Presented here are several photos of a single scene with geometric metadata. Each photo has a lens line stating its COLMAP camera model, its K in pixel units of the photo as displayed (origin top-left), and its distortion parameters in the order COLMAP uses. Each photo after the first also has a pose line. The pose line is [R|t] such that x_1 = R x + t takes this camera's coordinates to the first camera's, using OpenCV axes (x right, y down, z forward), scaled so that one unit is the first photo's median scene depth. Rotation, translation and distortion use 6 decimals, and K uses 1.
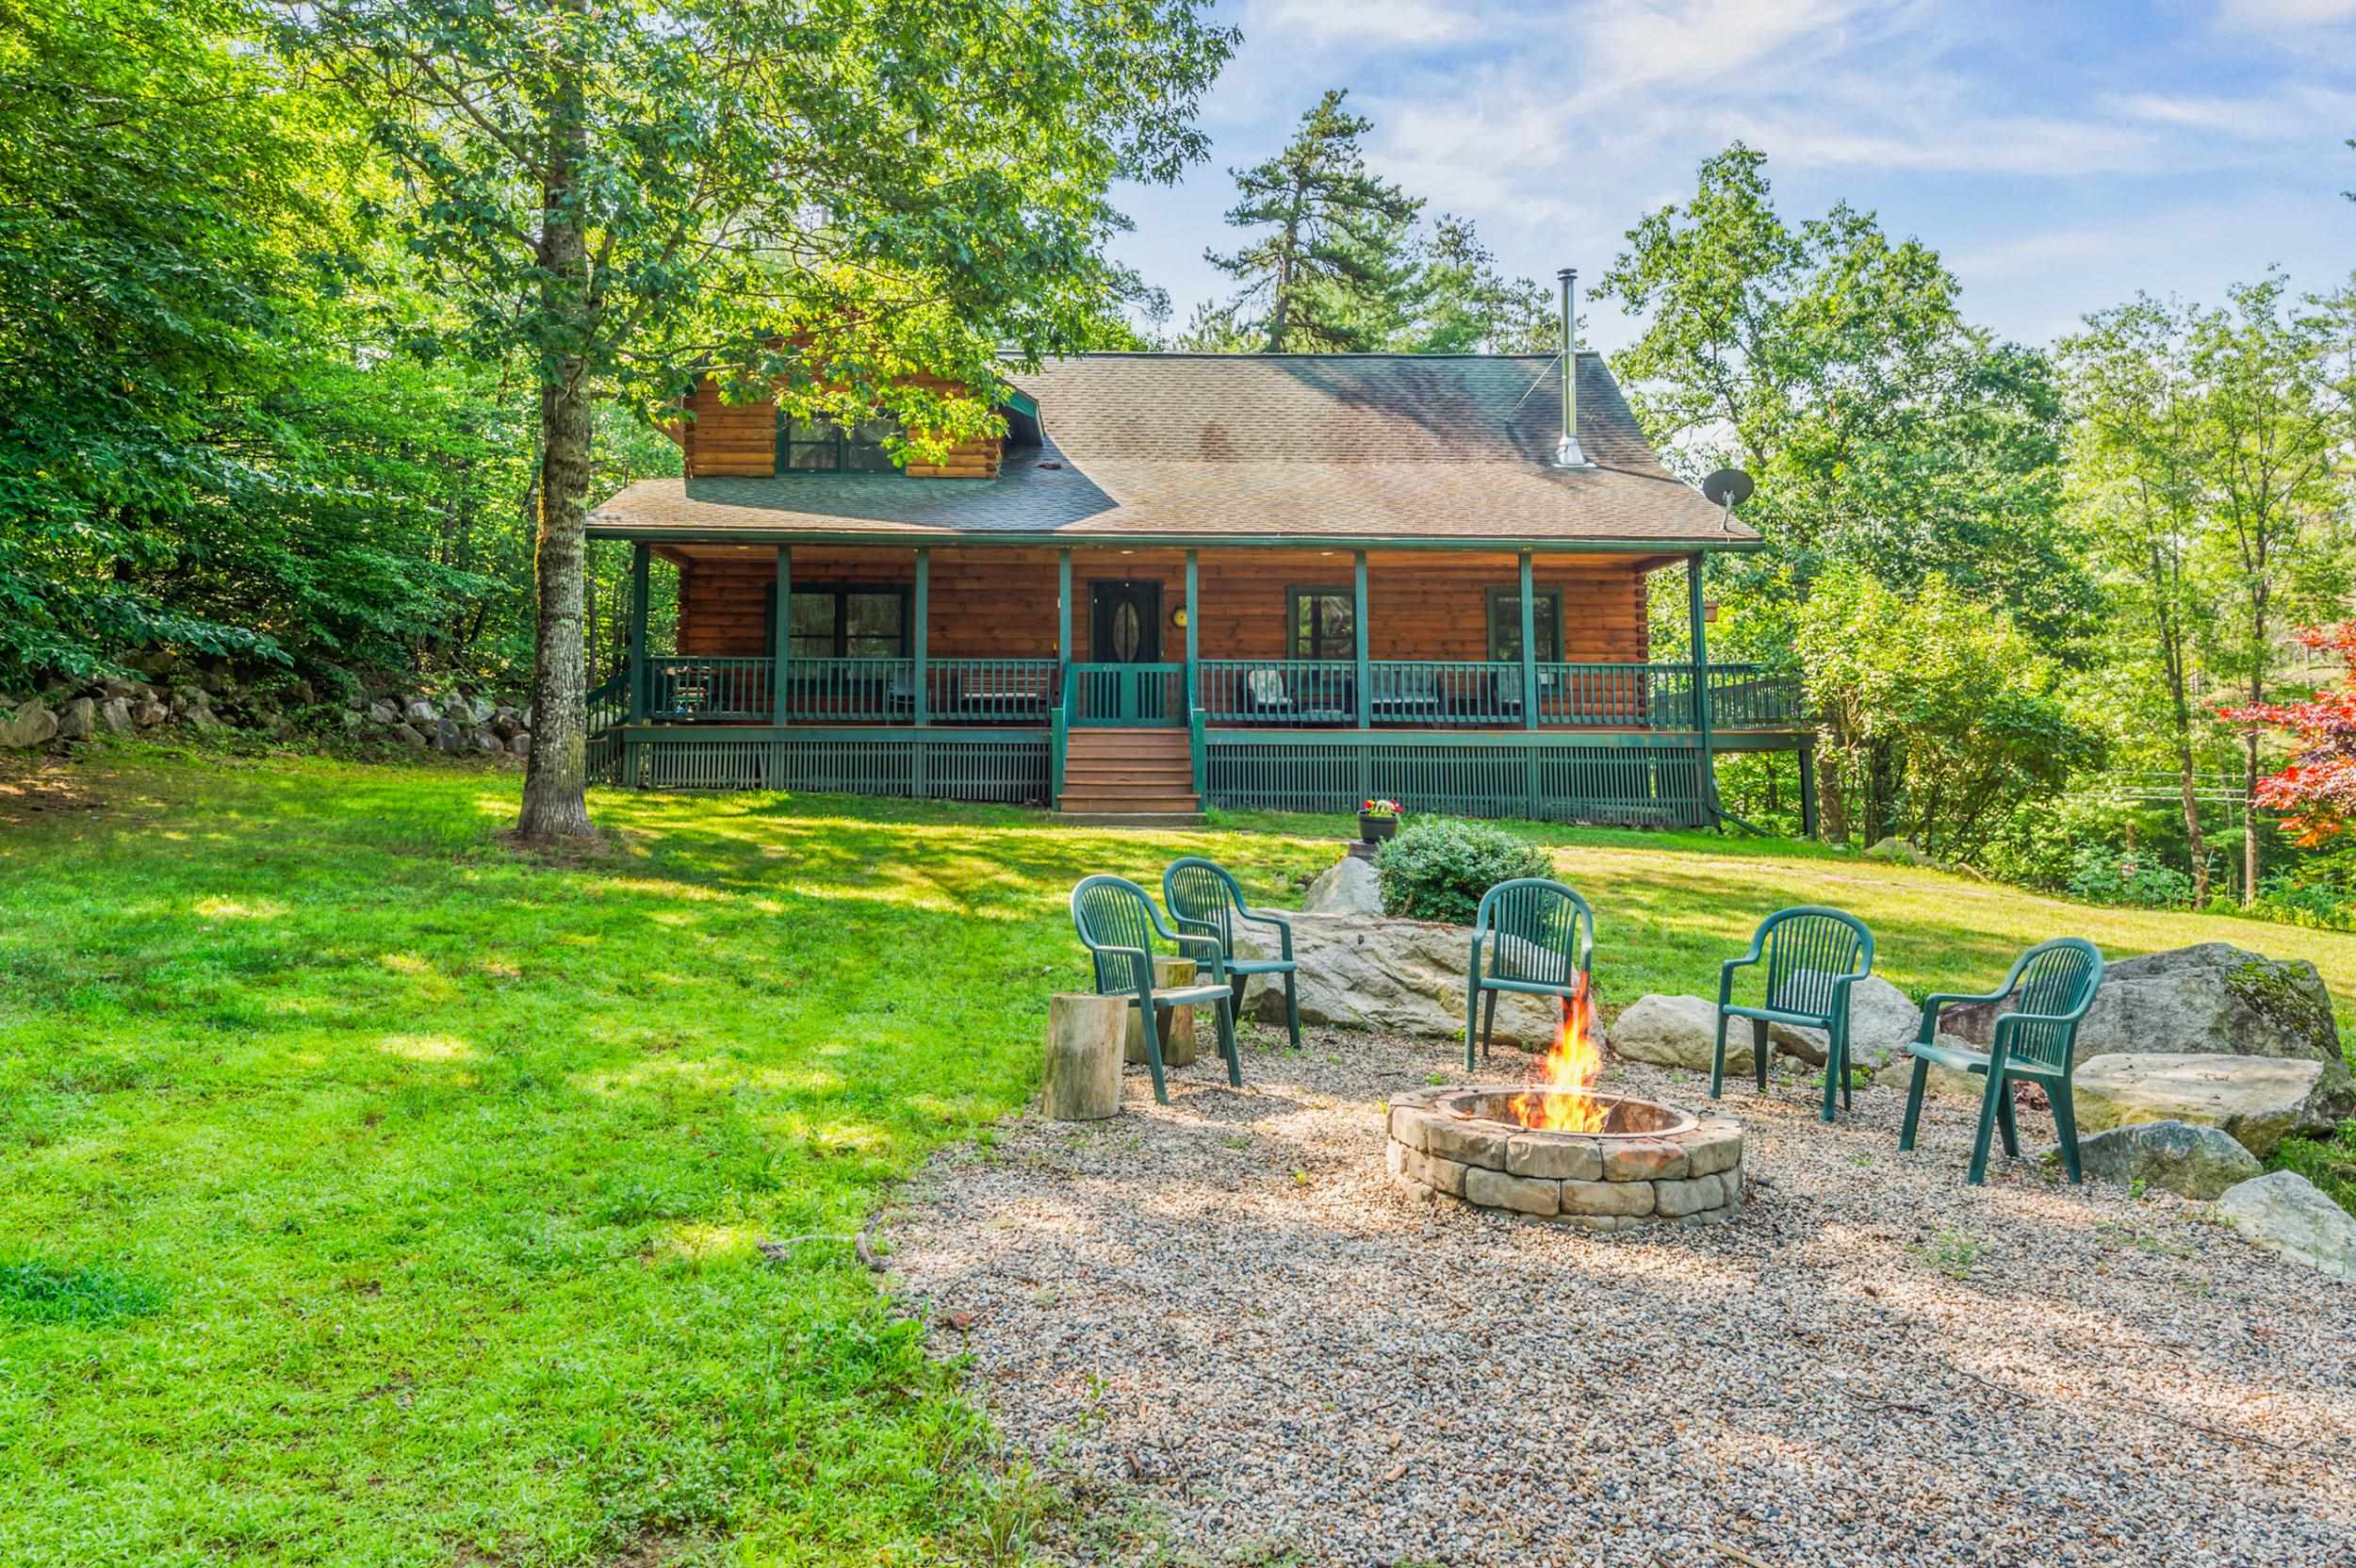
lens RADIAL K [[1612.0, 0, 1158.1], [0, 1612.0, 576.1], [0, 0, 1]] dist [0.013425, -0.009722]
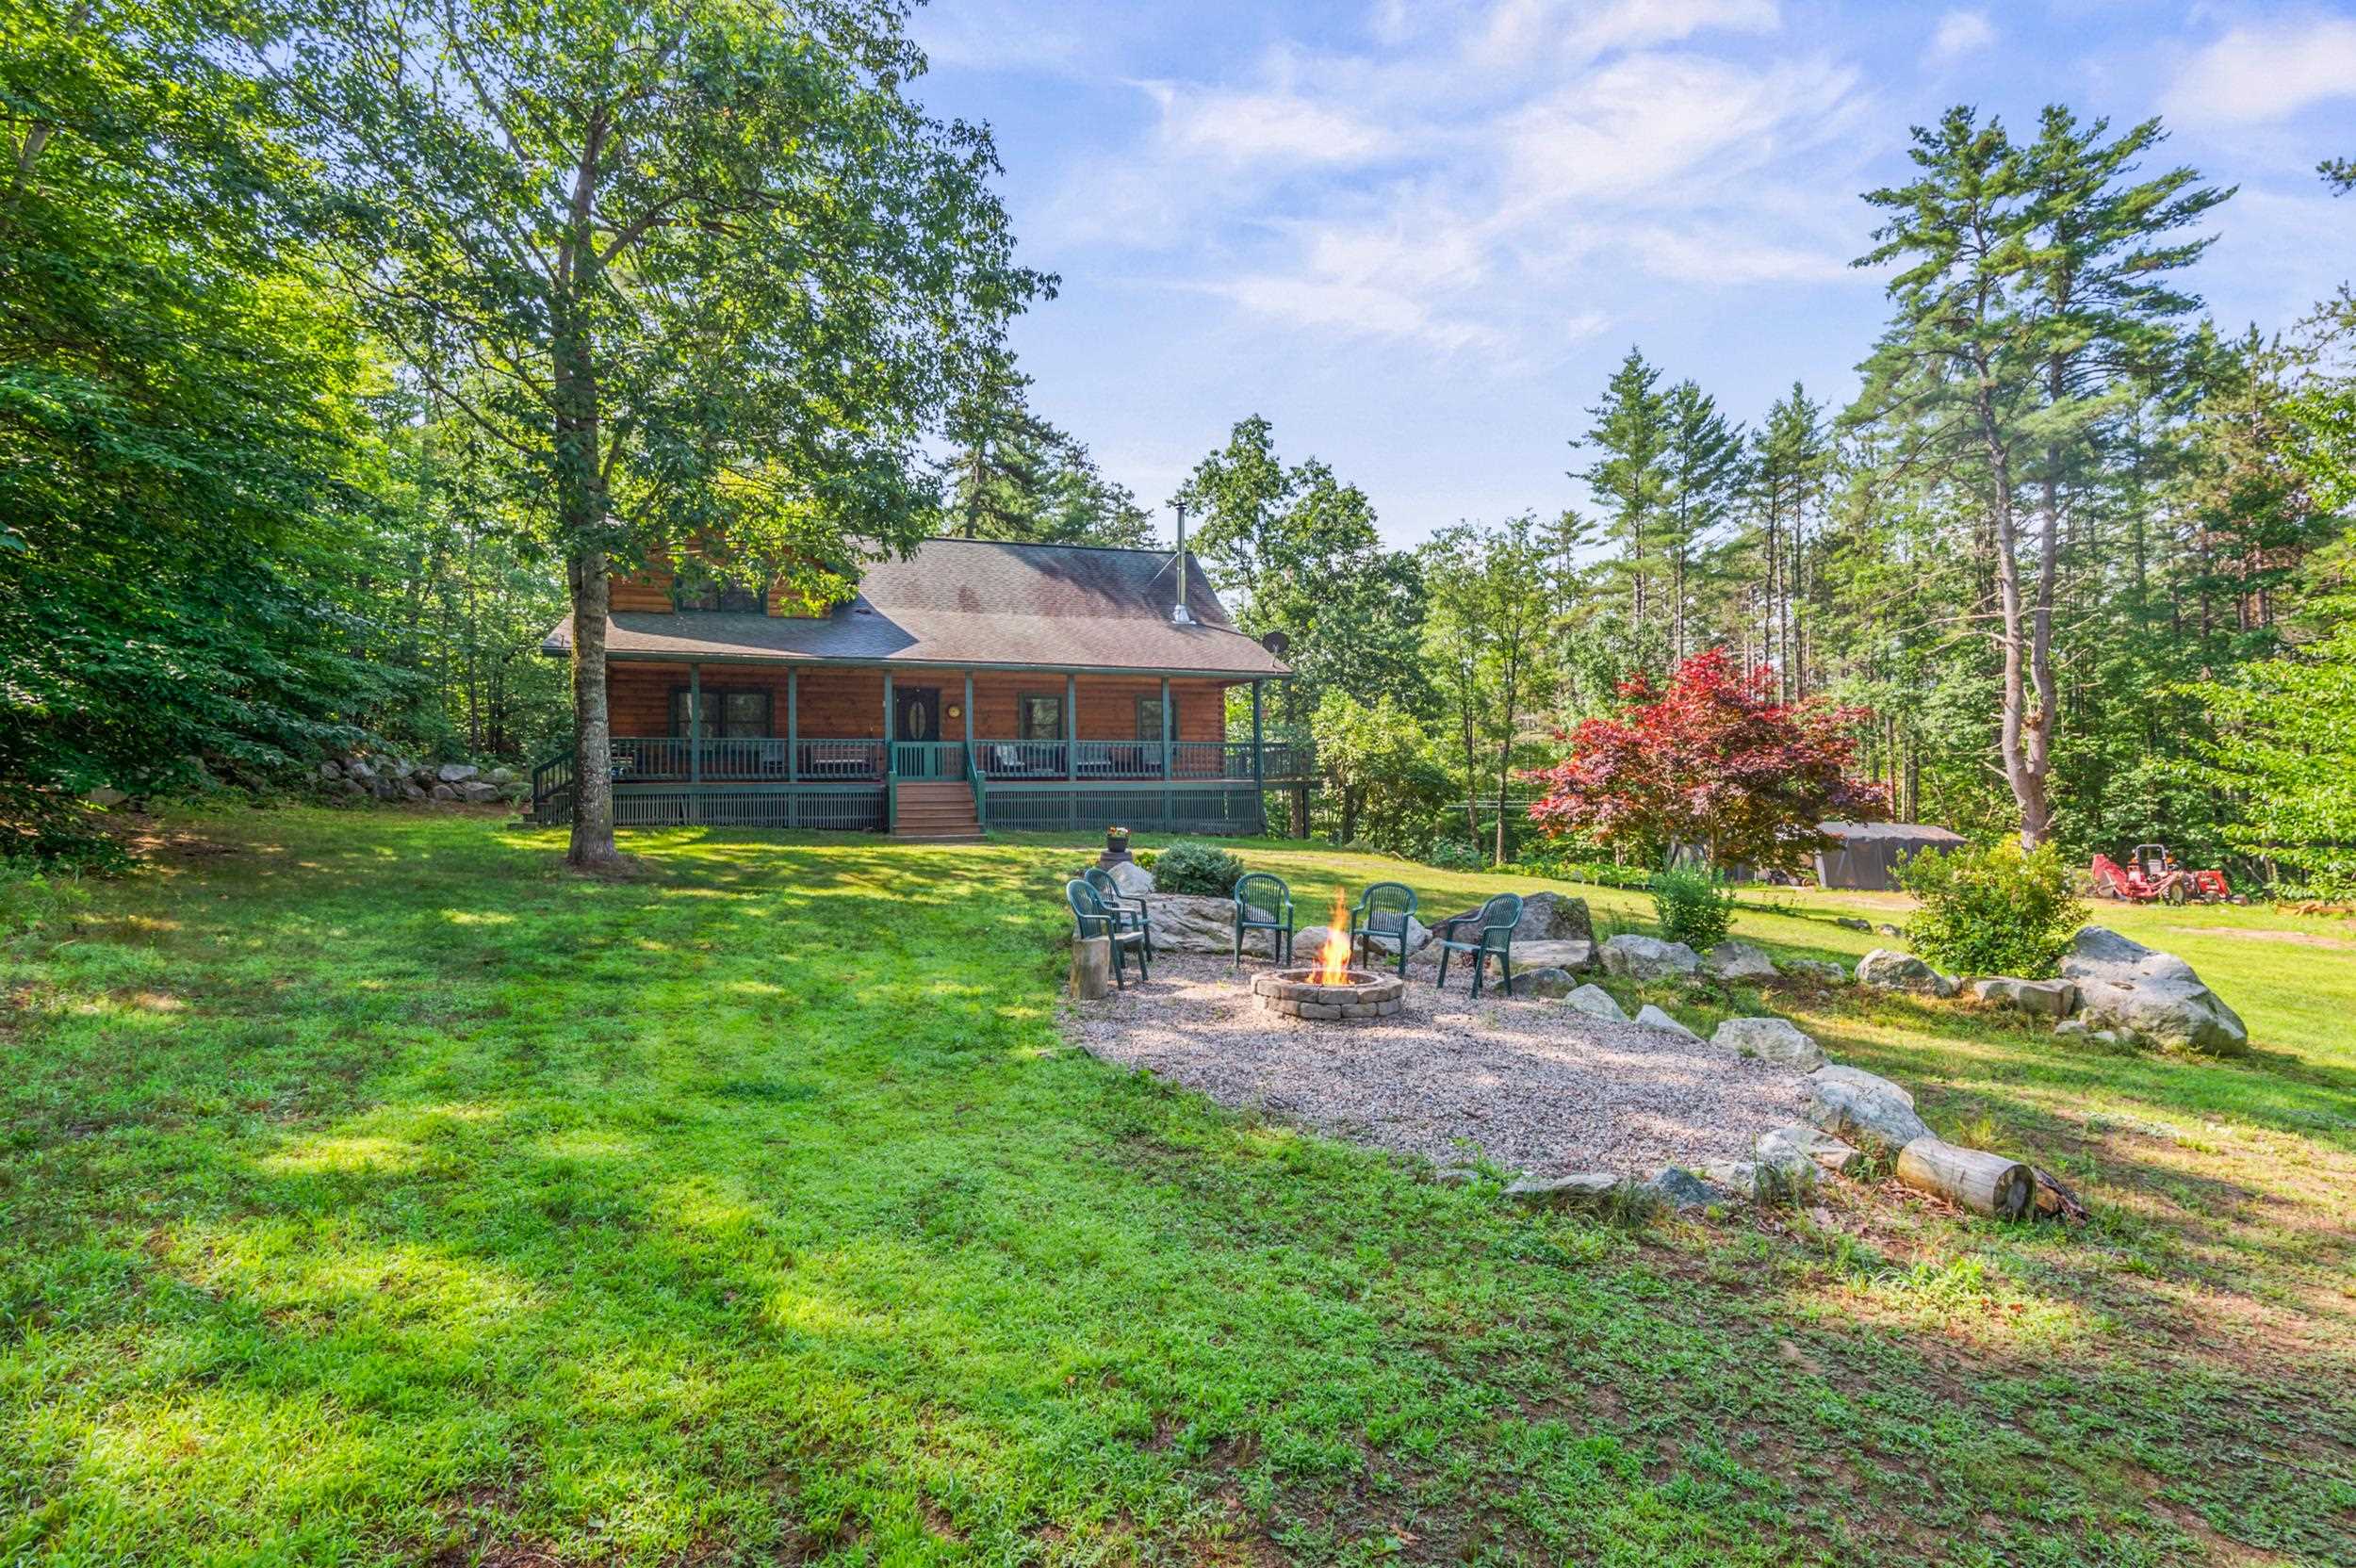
lens RADIAL K [[1088.2, 0, 1162.9], [0, 1088.2, 757.0], [0, 0, 1]] dist [0.023289, -0.015323]
pose [[0.954669, -0.001927, 0.297663, -0.100628], [-0.024334, 0.996127, 0.084494, -0.024177], [-0.296672, -0.087907, 0.950925, -0.085990]]
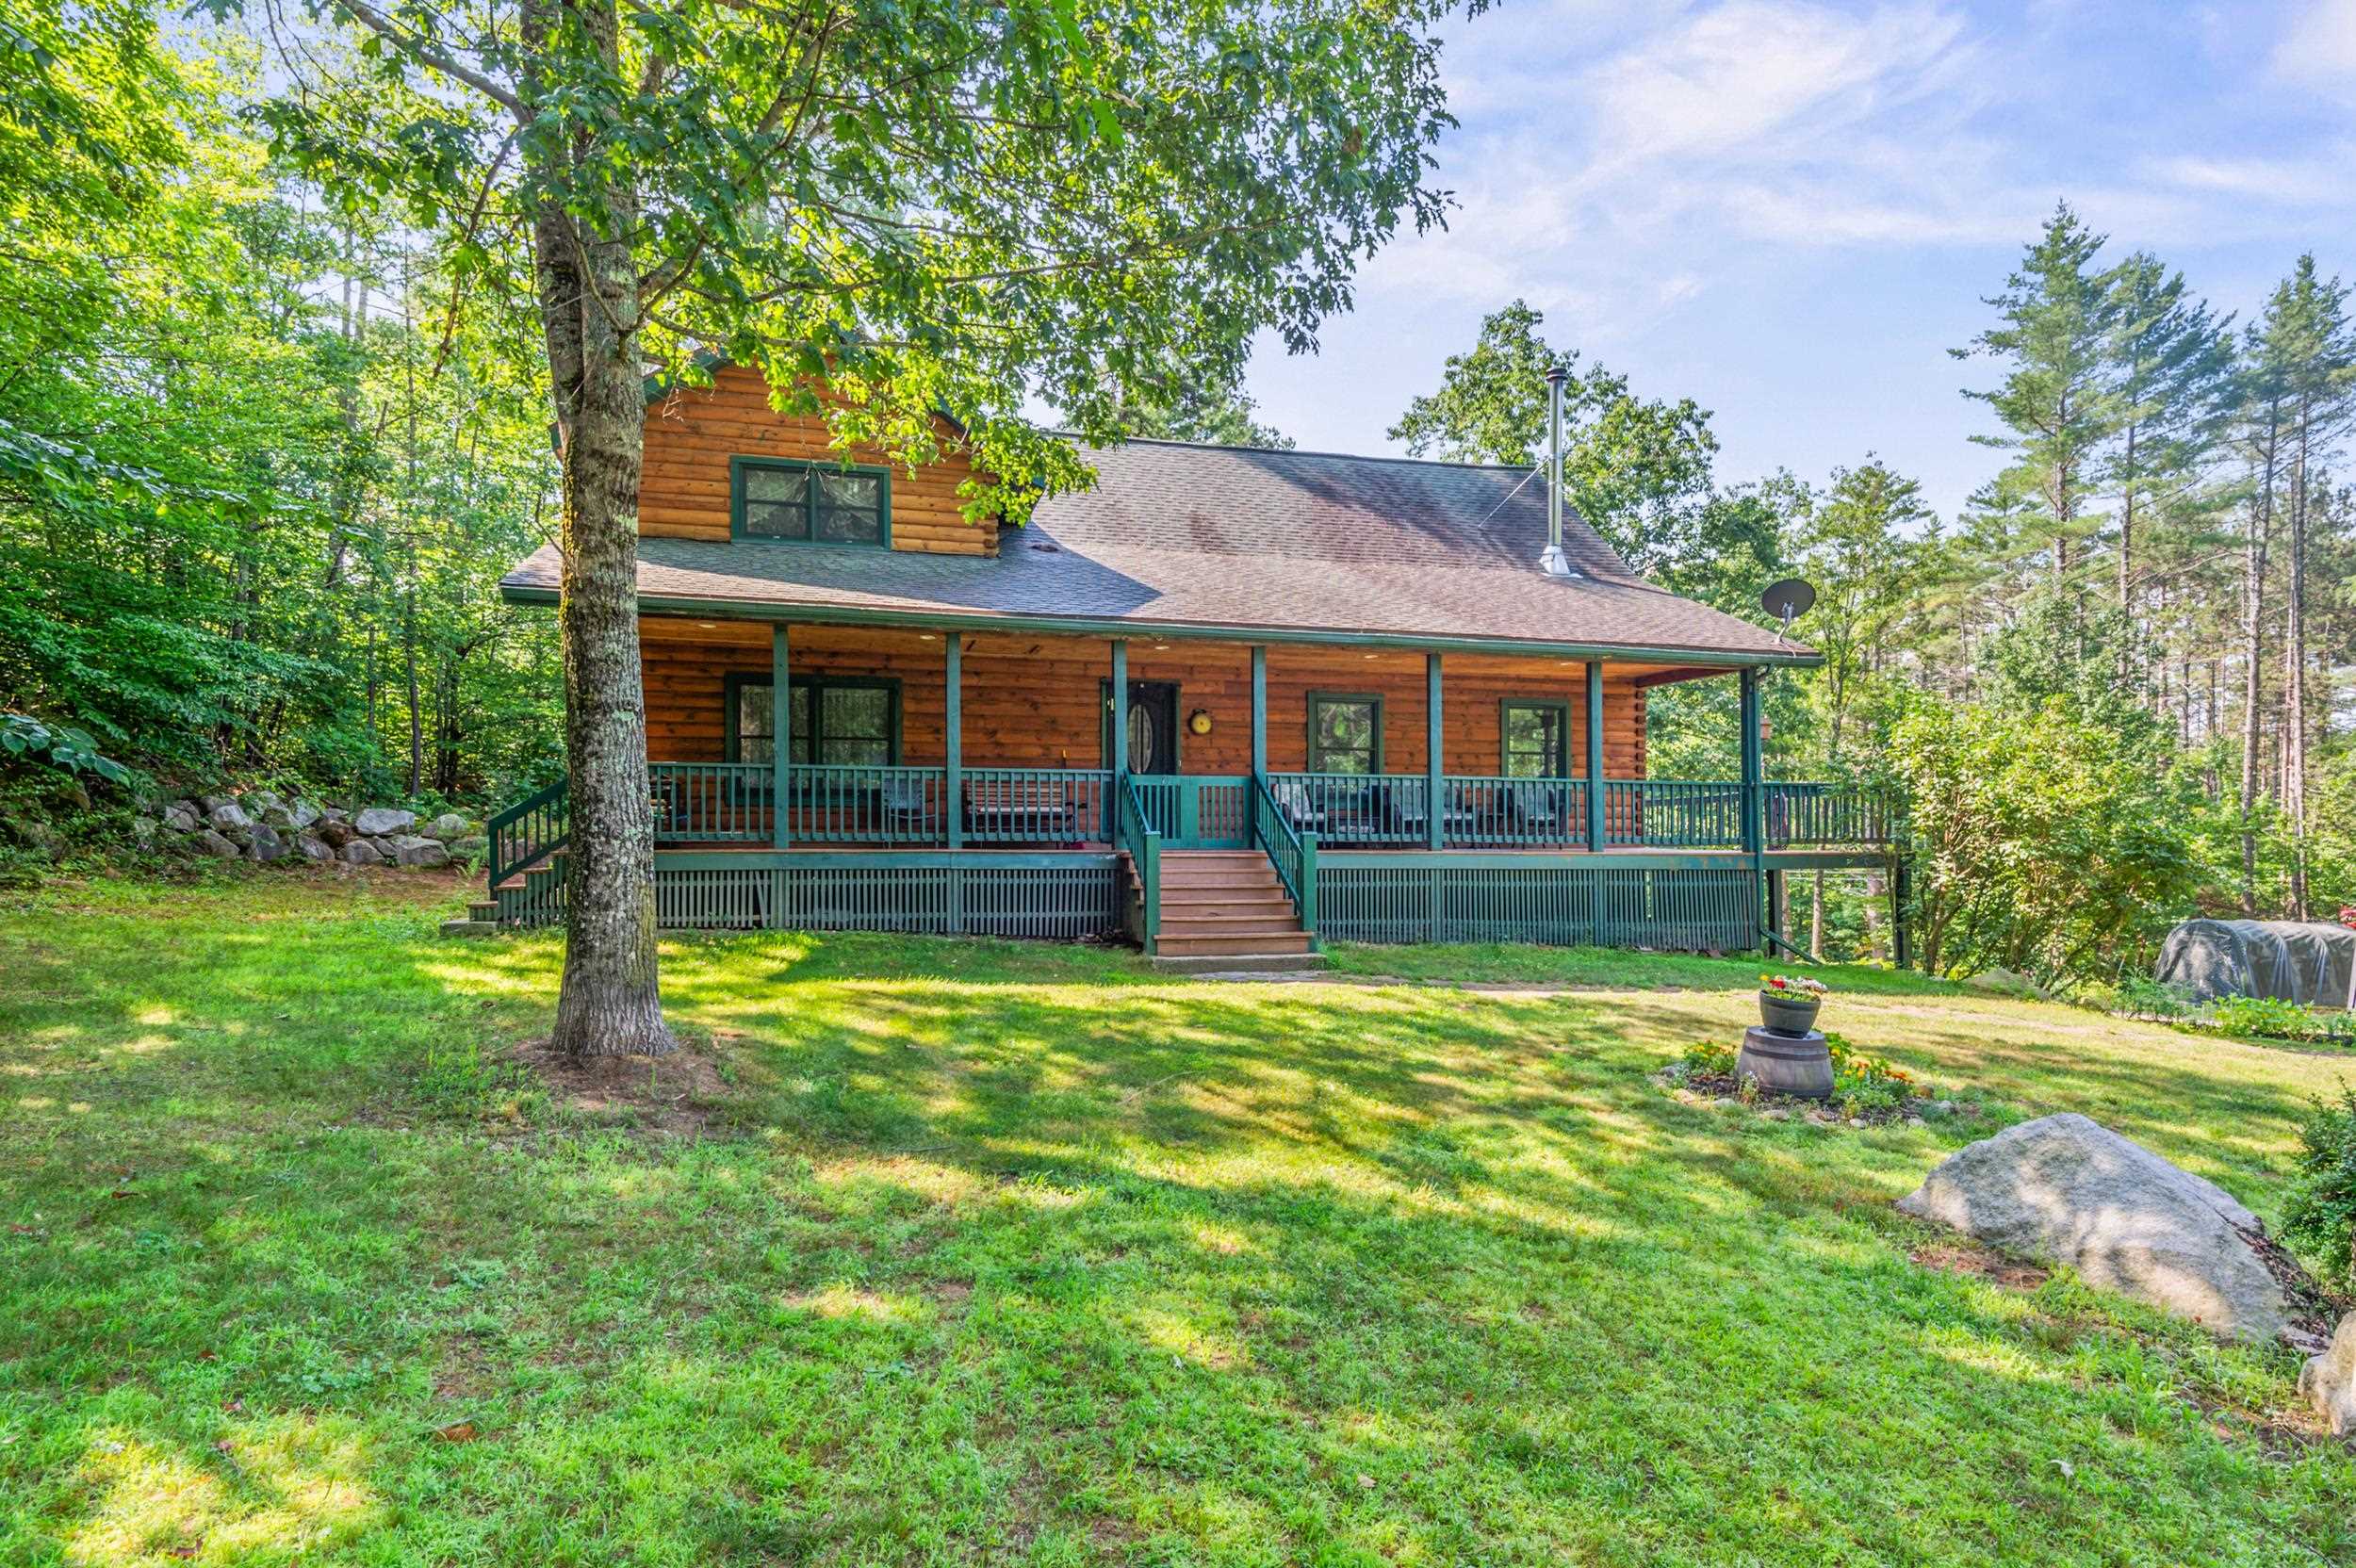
lens RADIAL K [[1277.1, 0, 1119.3], [0, 1277.1, 826.1], [0, 0, 1]] dist [-0.000334, -0.004656]
pose [[0.974631, 0.001408, 0.223815, -0.176269], [-0.025450, 0.994192, 0.104569, 0.008573], [-0.222368, -0.107612, 0.969006, 0.288598]]
